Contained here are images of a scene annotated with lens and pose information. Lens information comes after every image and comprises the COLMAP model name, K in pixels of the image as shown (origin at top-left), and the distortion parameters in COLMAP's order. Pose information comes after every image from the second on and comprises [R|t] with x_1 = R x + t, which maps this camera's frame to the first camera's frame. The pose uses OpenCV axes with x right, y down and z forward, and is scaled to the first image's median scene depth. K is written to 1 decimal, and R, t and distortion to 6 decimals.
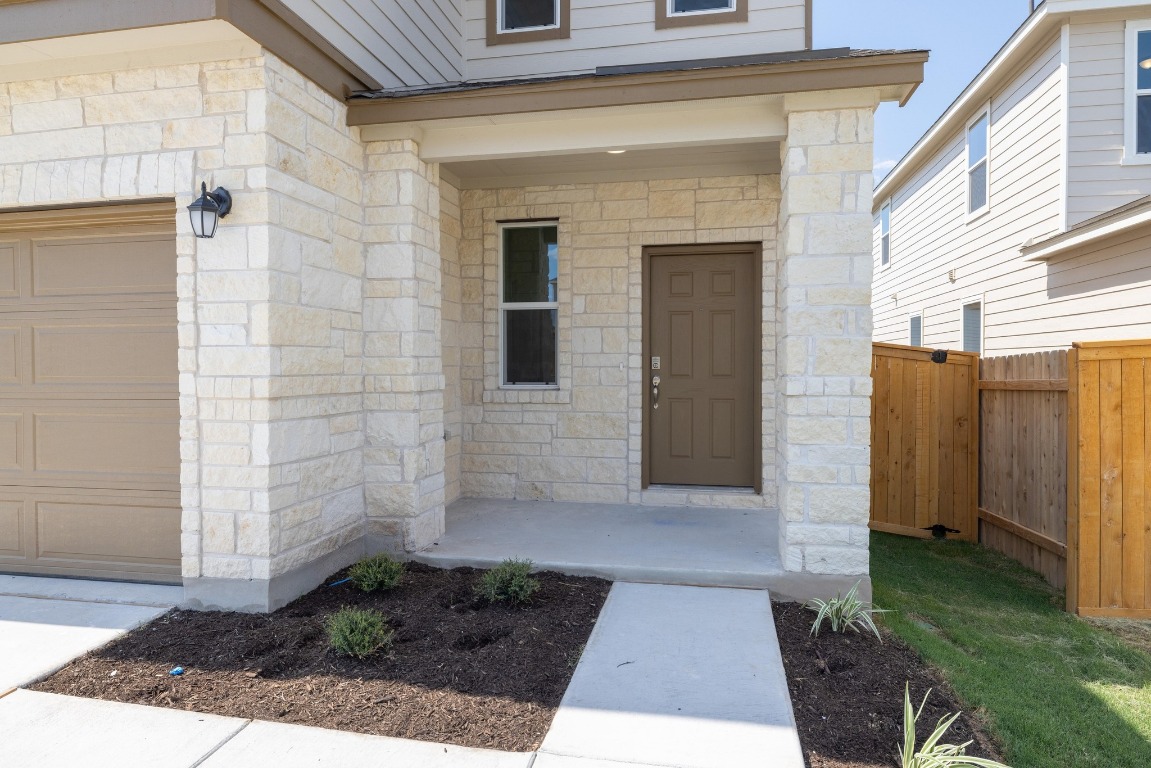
lens RADIAL K [[720.1, 0, 572.8], [0, 720.1, 382.5], [0, 0, 1]] dist [-0.003125, 0.000857]
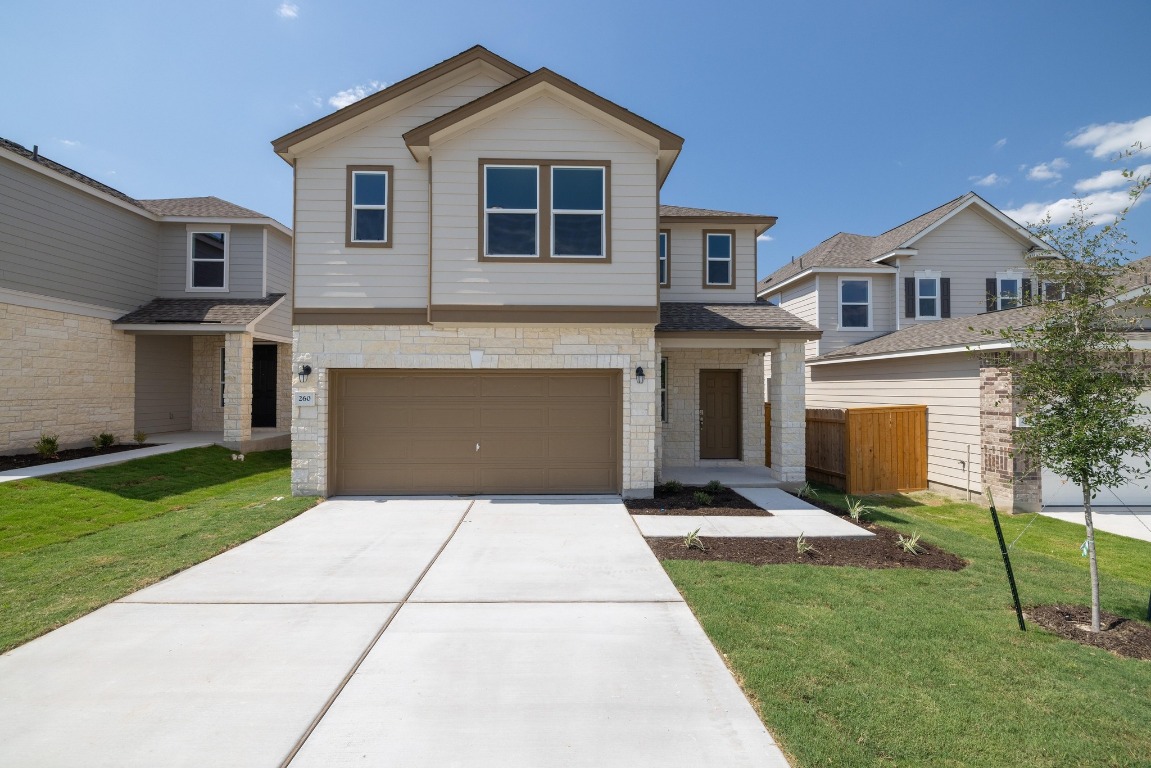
lens RADIAL K [[486.8, 0, 574.3], [0, 486.8, 382.9], [0, 0, 1]] dist [0.001476, 0.000042]
pose [[0.970817, 0.007707, 0.239696, -1.023240], [0.001225, 0.999311, -0.037092, -0.092956], [-0.239817, 0.036304, 0.970139, -0.831389]]
